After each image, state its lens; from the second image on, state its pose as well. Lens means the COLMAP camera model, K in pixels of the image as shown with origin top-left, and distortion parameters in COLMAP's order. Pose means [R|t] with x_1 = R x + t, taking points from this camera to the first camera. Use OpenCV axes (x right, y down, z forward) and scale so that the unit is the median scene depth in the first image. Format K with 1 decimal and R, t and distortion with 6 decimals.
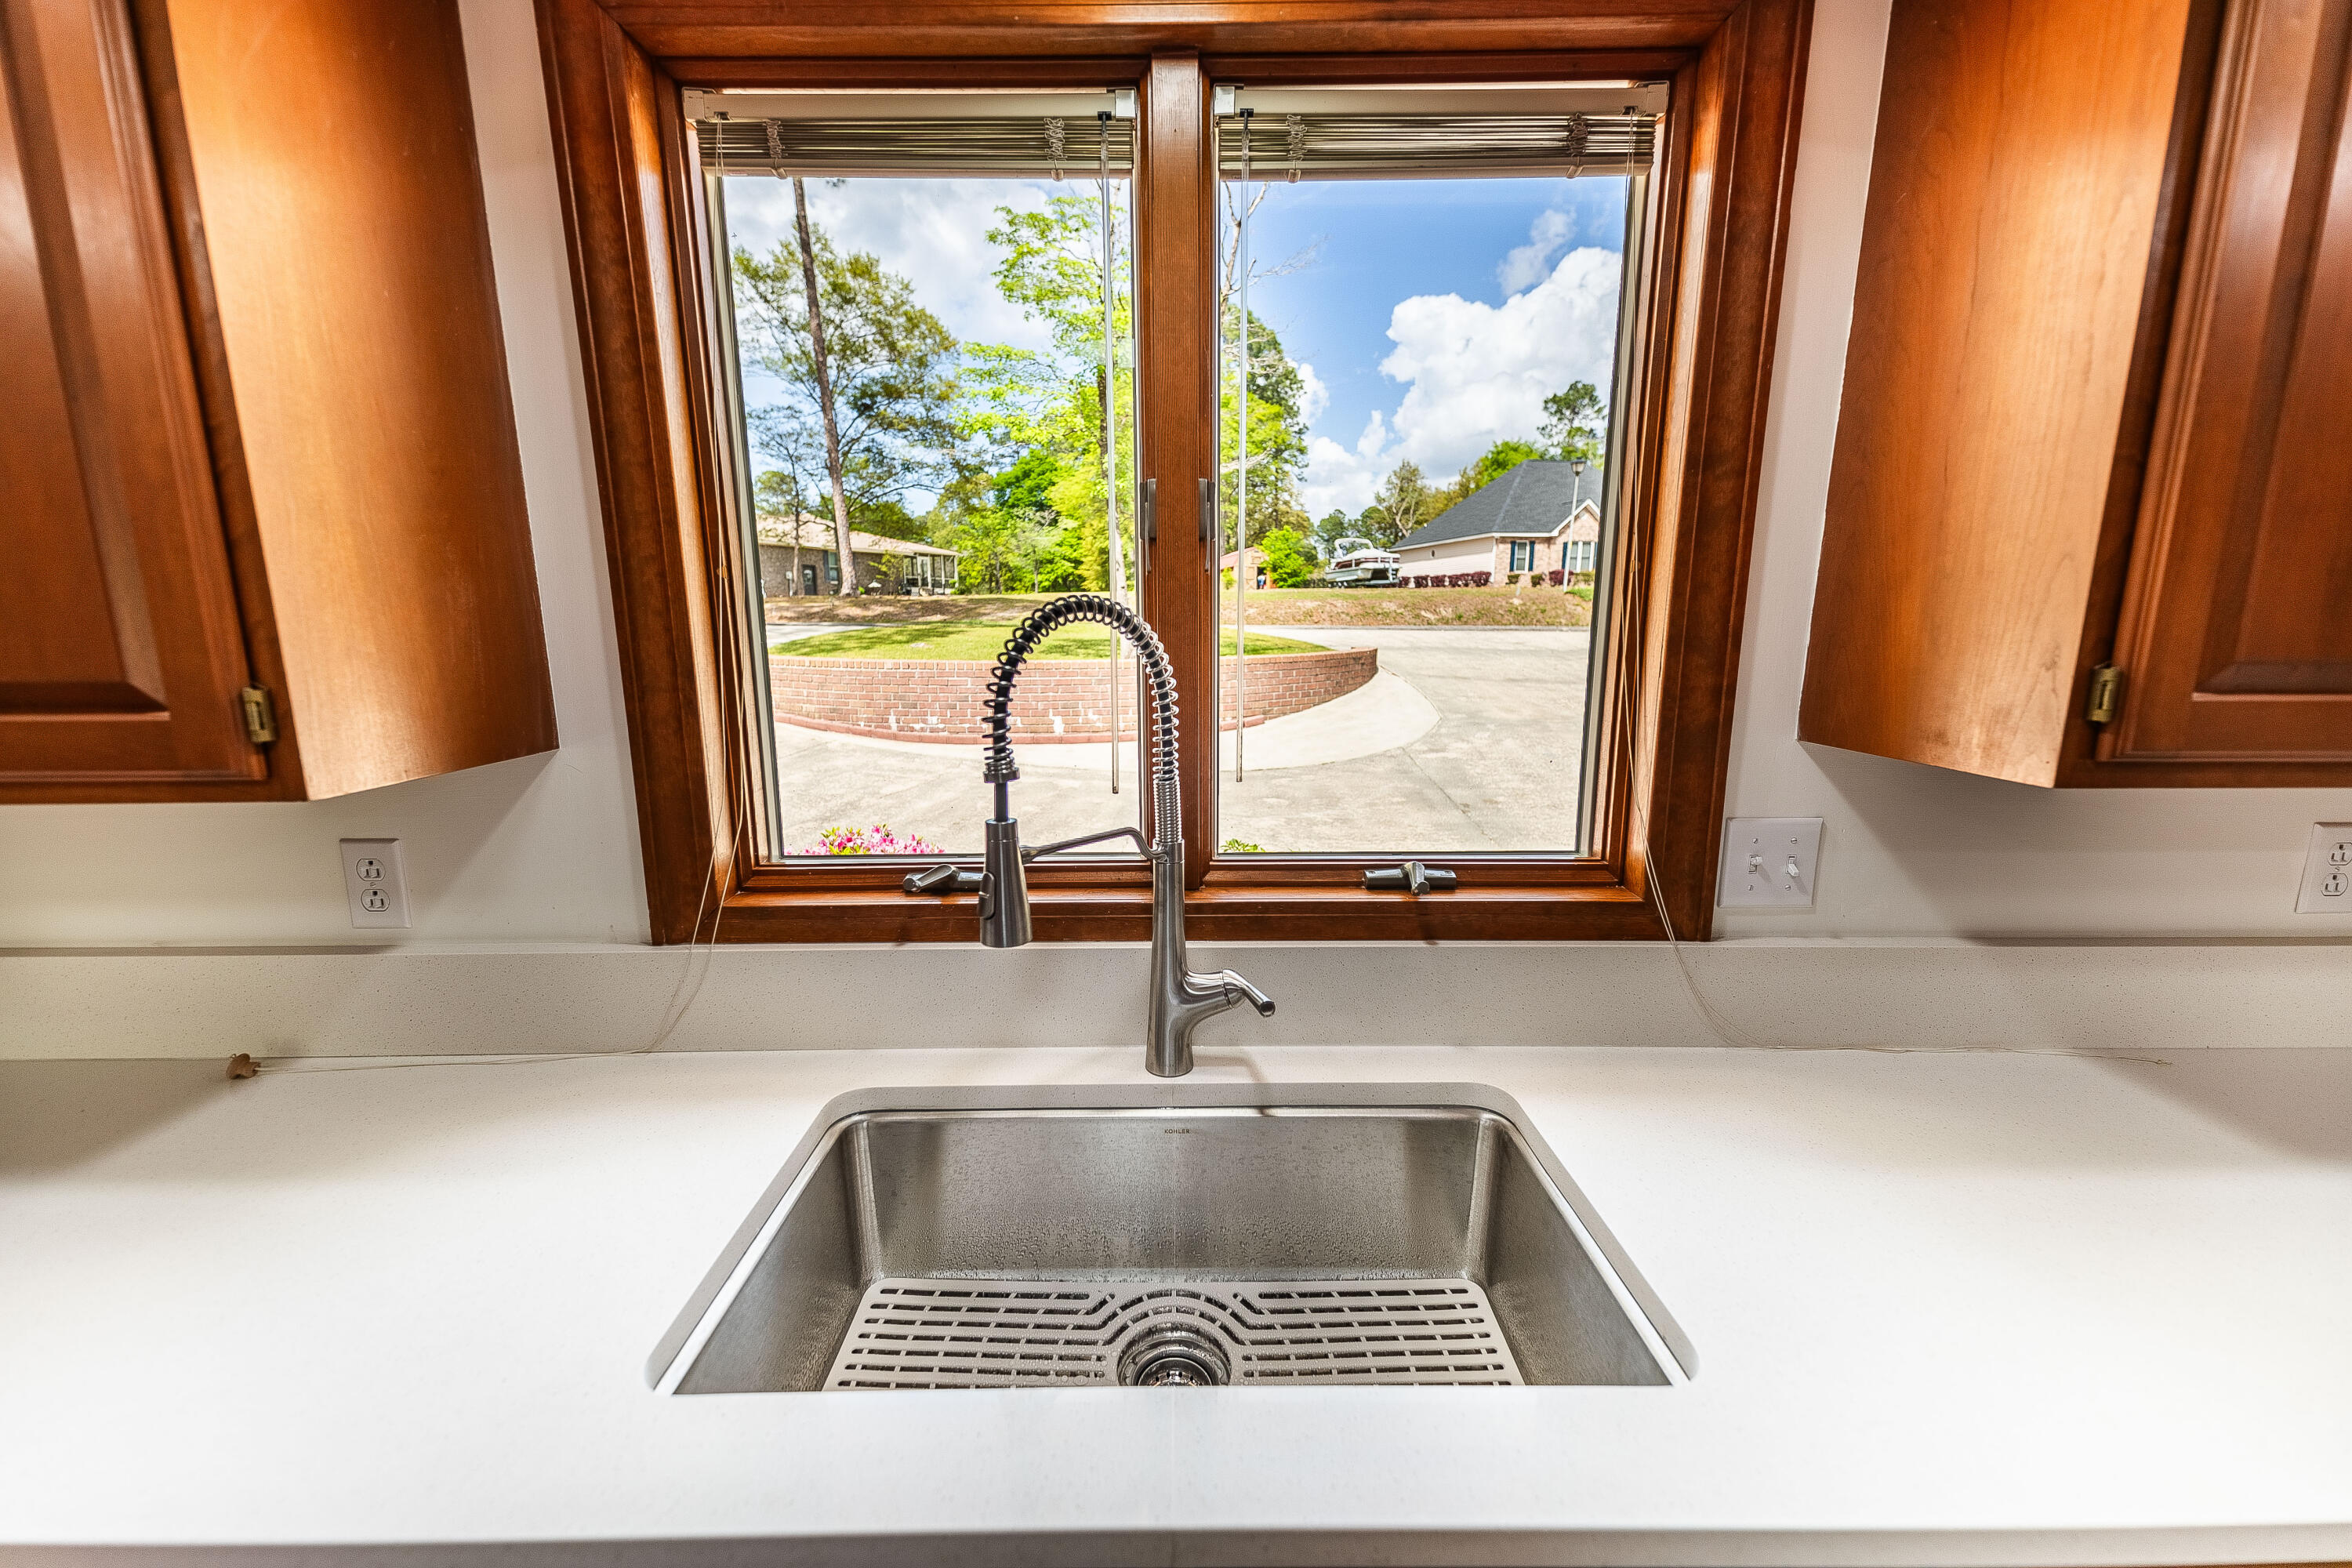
lens RADIAL K [[920.5, 0, 1178.3], [0, 920.5, 785.8], [0, 0, 1]] dist [0.032528, -0.002393]
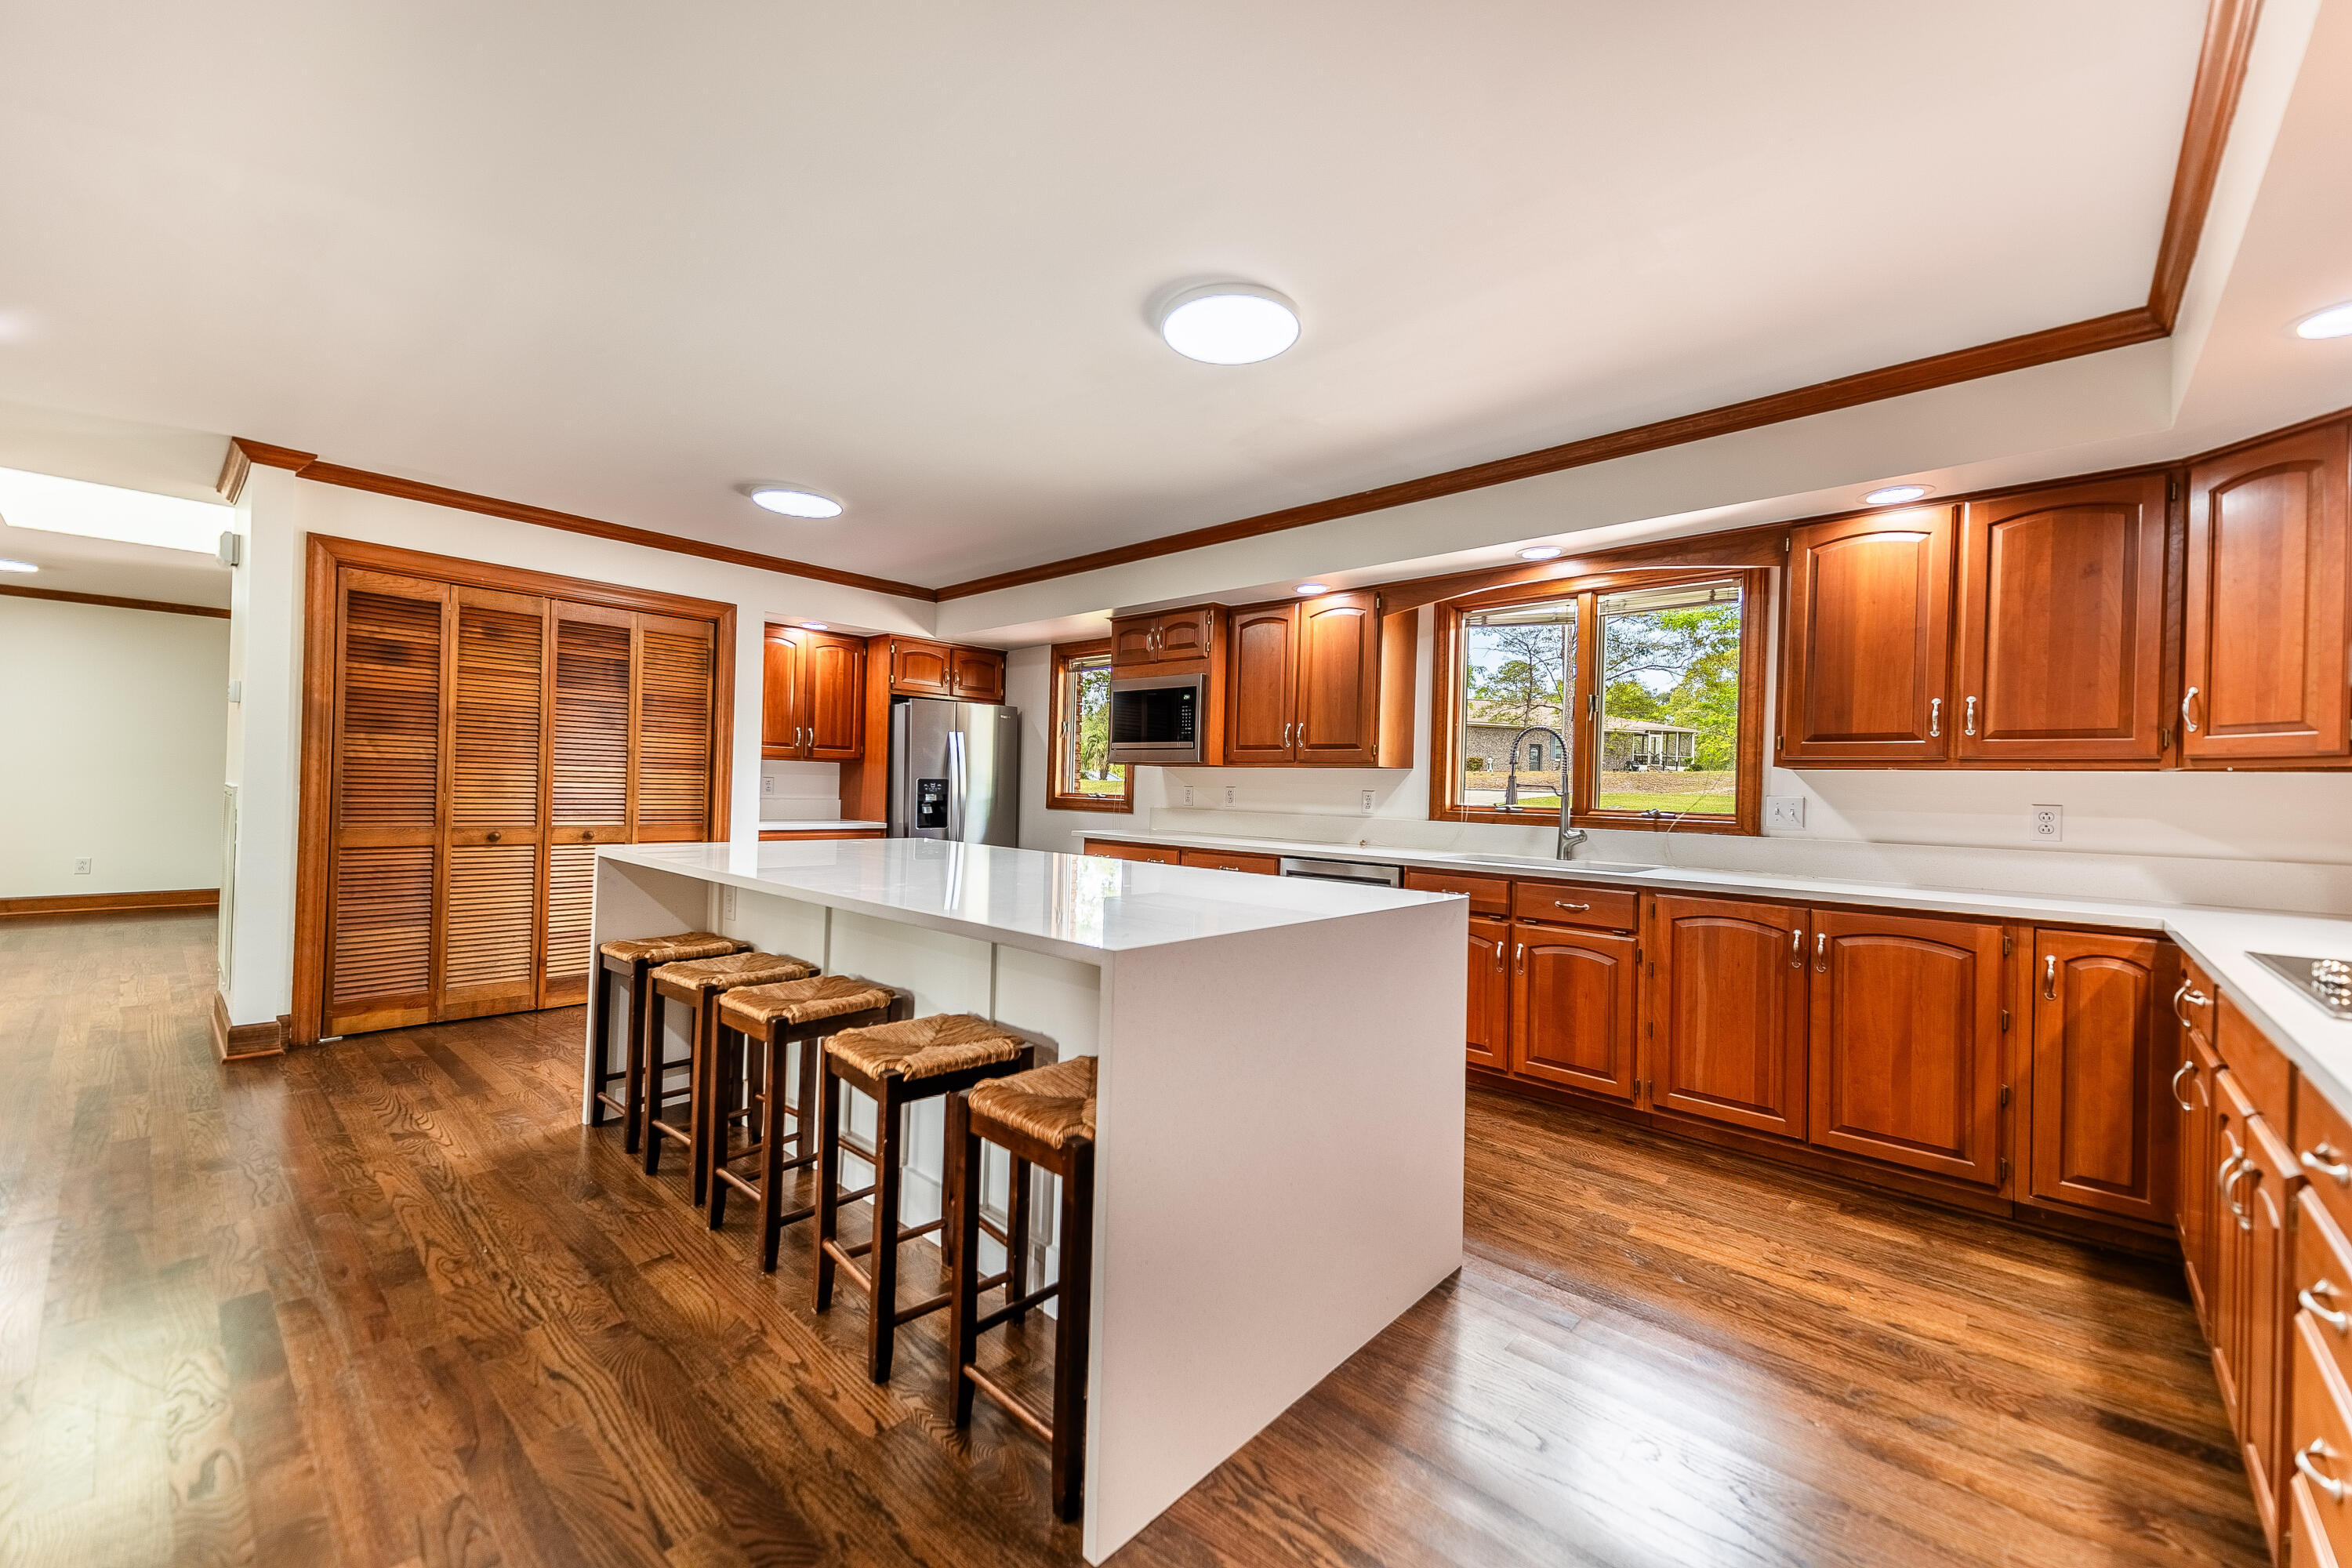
lens RADIAL K [[920.5, 0, 1170.3], [0, 920.5, 788.4], [0, 0, 1]] dist [0.032528, -0.002393]
pose [[0.731490, 0.025552, -0.681373, 0.030444], [-0.152235, 0.980193, -0.126675, 0.016999], [0.664640, 0.196390, 0.720891, -0.060611]]
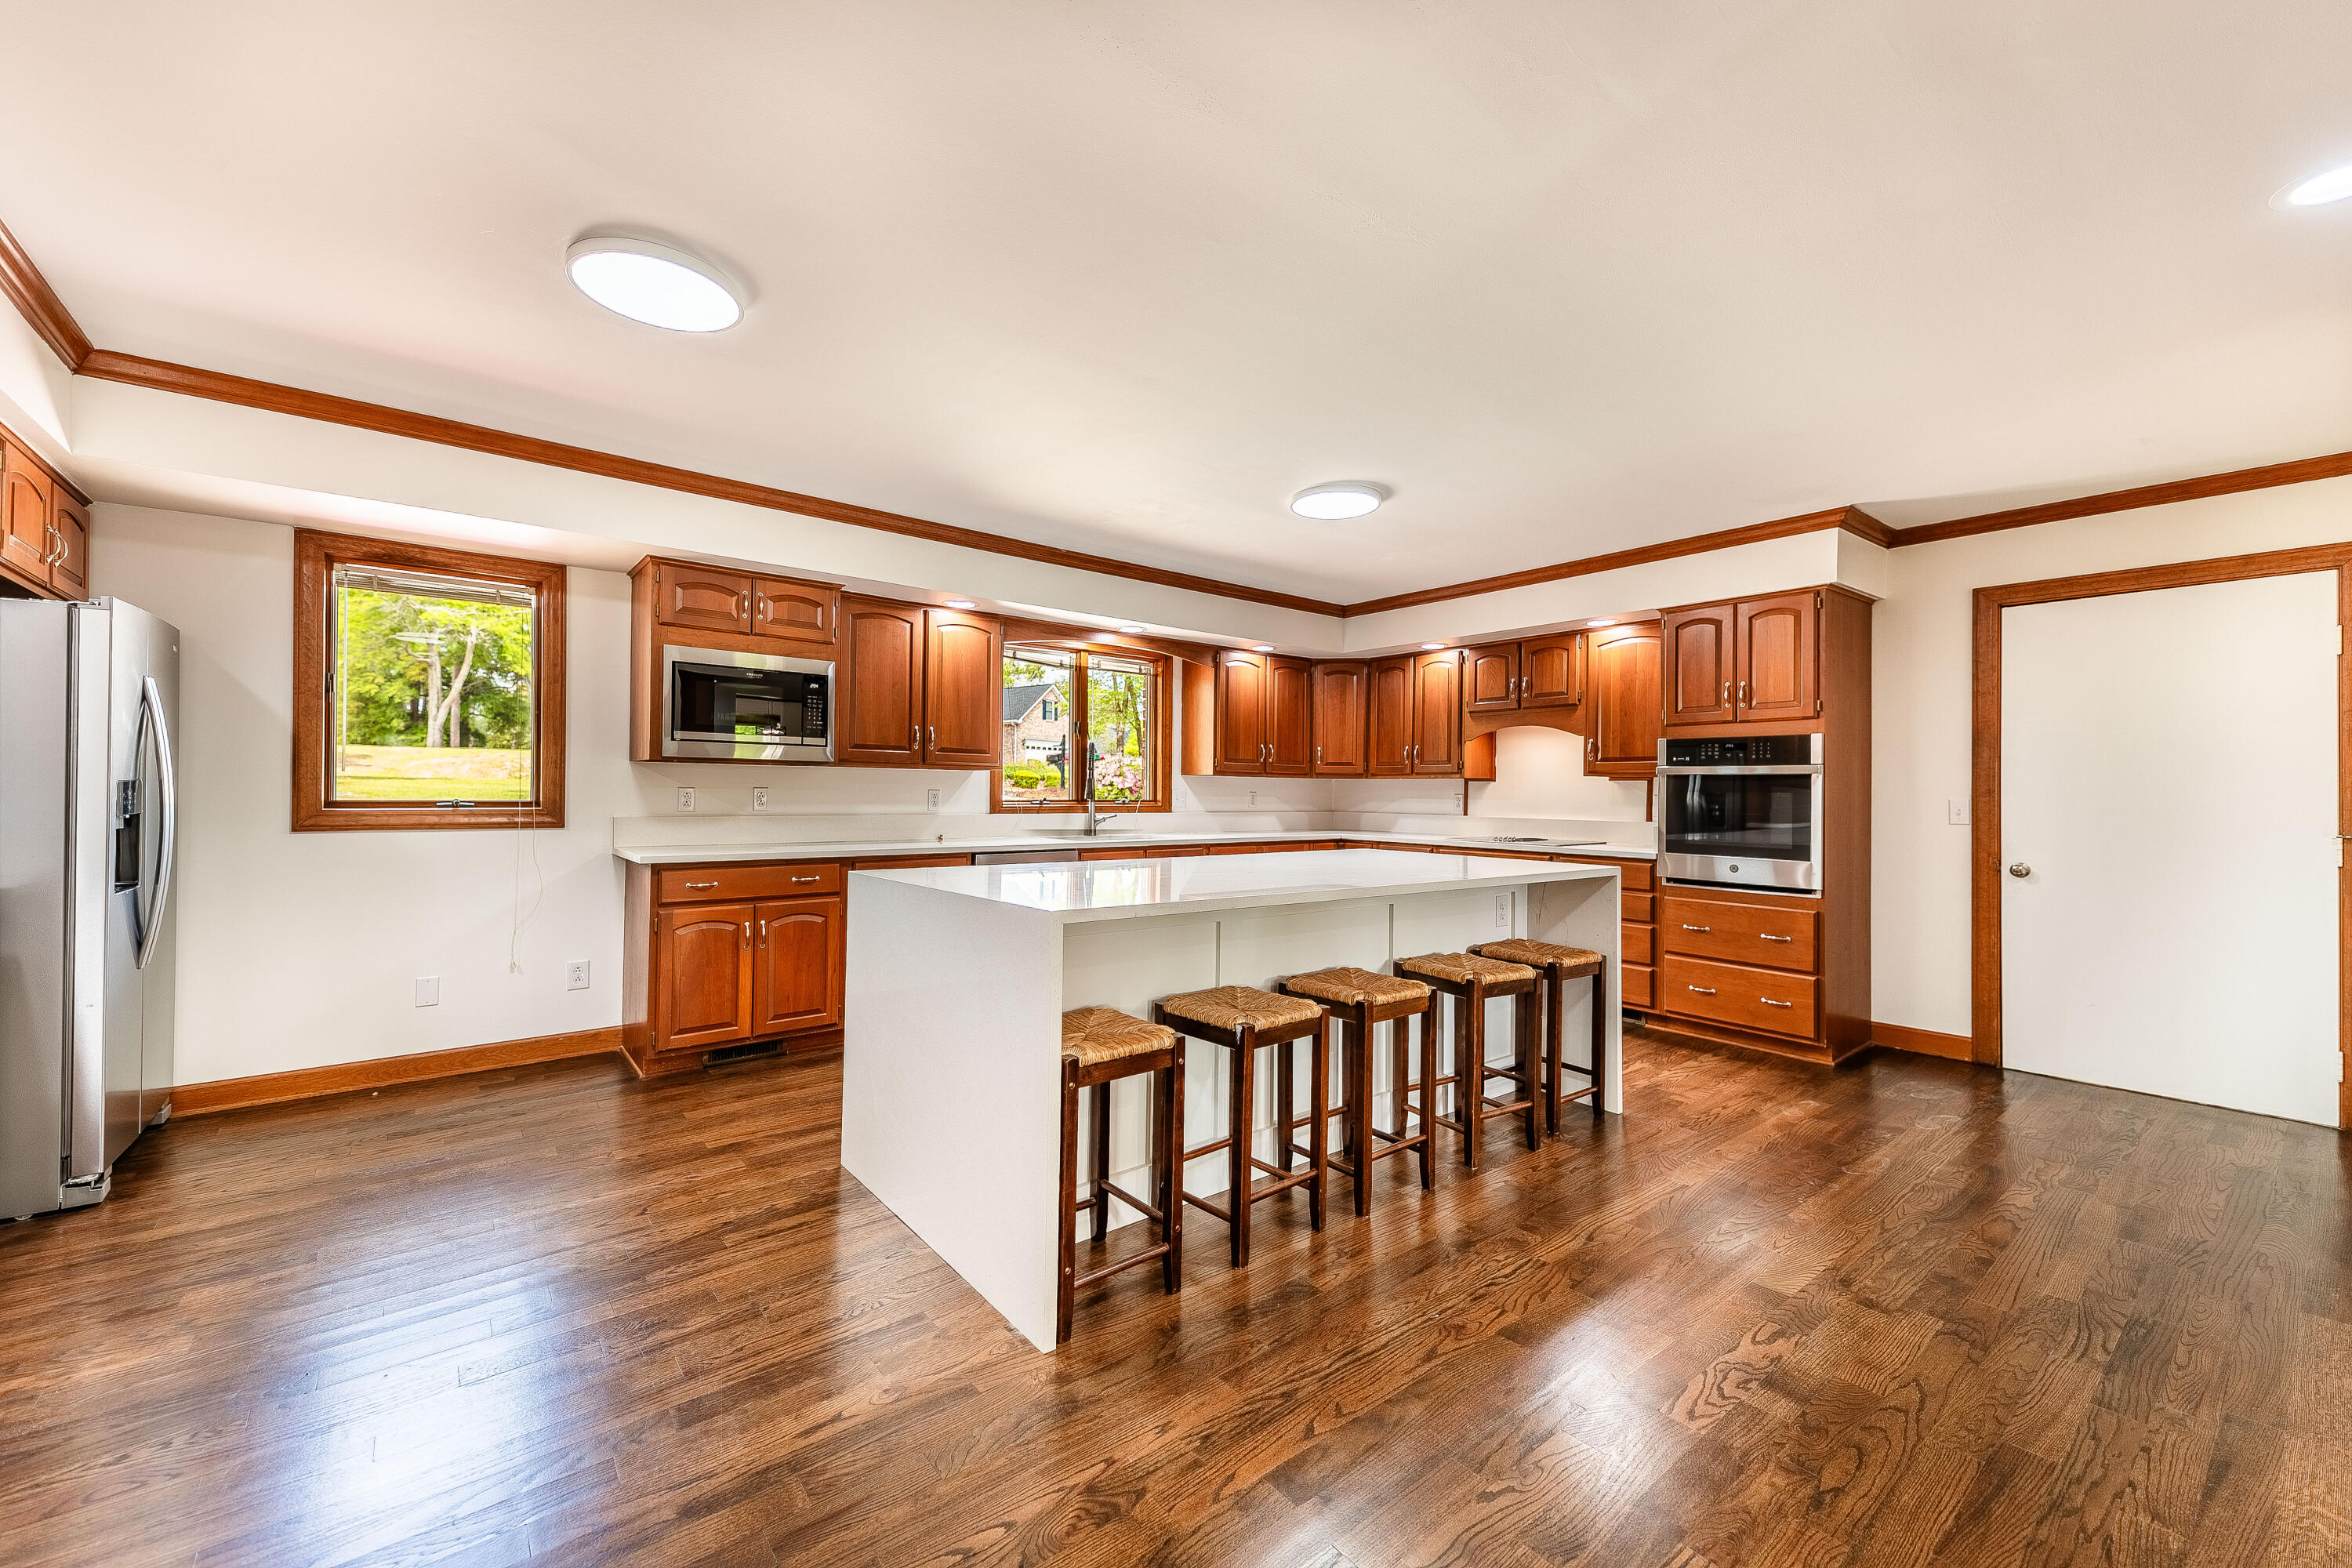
lens RADIAL K [[920.5, 0, 1183.7], [0, 920.5, 788.4], [0, 0, 1]] dist [0.032528, -0.002393]
pose [[0.775816, 0.016139, 0.630753, -0.066470], [0.099021, 0.984171, -0.146977, 0.020112], [-0.623141, 0.176485, 0.761938, -0.075879]]
